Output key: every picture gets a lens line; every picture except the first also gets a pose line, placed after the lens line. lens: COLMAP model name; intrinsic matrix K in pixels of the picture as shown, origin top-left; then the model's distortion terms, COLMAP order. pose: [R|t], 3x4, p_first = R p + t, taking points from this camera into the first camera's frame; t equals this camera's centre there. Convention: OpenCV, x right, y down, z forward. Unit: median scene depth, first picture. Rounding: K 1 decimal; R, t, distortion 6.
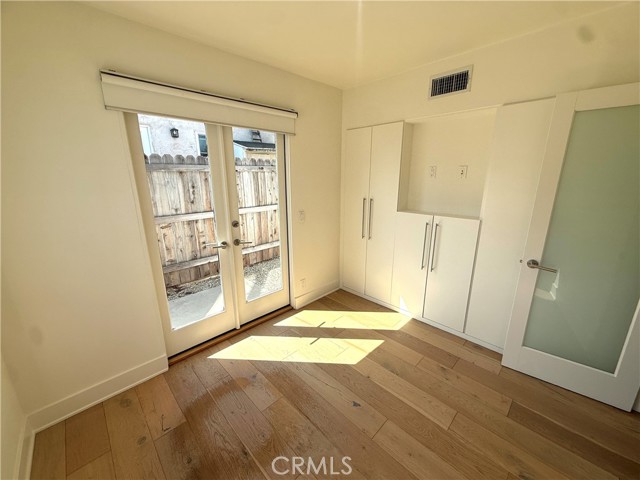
lens RADIAL K [[255.4, 0, 321.1], [0, 255.4, 240.5], [0, 0, 1]] dist [-0.000439, 0.000286]
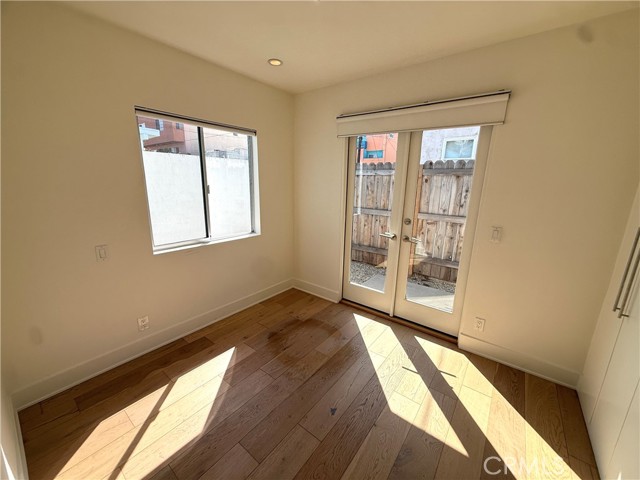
lens RADIAL K [[255.4, 0, 317.8], [0, 255.4, 241.8], [0, 0, 1]] dist [-0.000439, 0.000286]
pose [[0.123559, 0.241208, -0.962576, 0.632848], [-0.270179, 0.941541, 0.201256, -0.094115], [0.954849, 0.235201, 0.181505, 0.437372]]
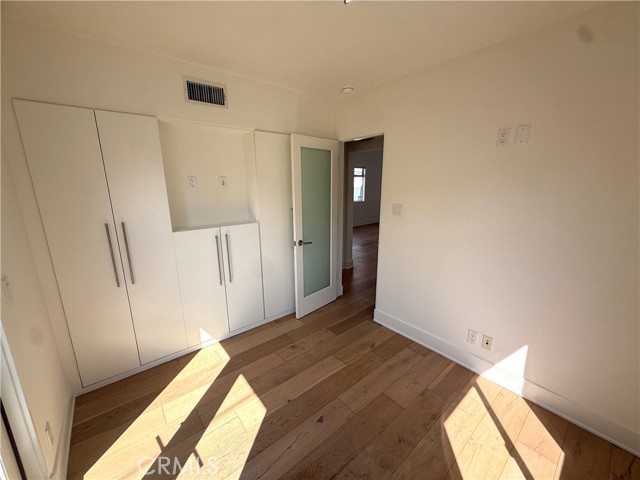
lens RADIAL K [[255.4, 0, 318.6], [0, 255.4, 238.9], [0, 0, 1]] dist [-0.000439, 0.000286]
pose [[0.085398, -0.216089, 0.972632, -0.465401], [0.253011, 0.948902, 0.188602, -0.139433], [-0.963687, 0.229981, 0.135707, 0.504731]]
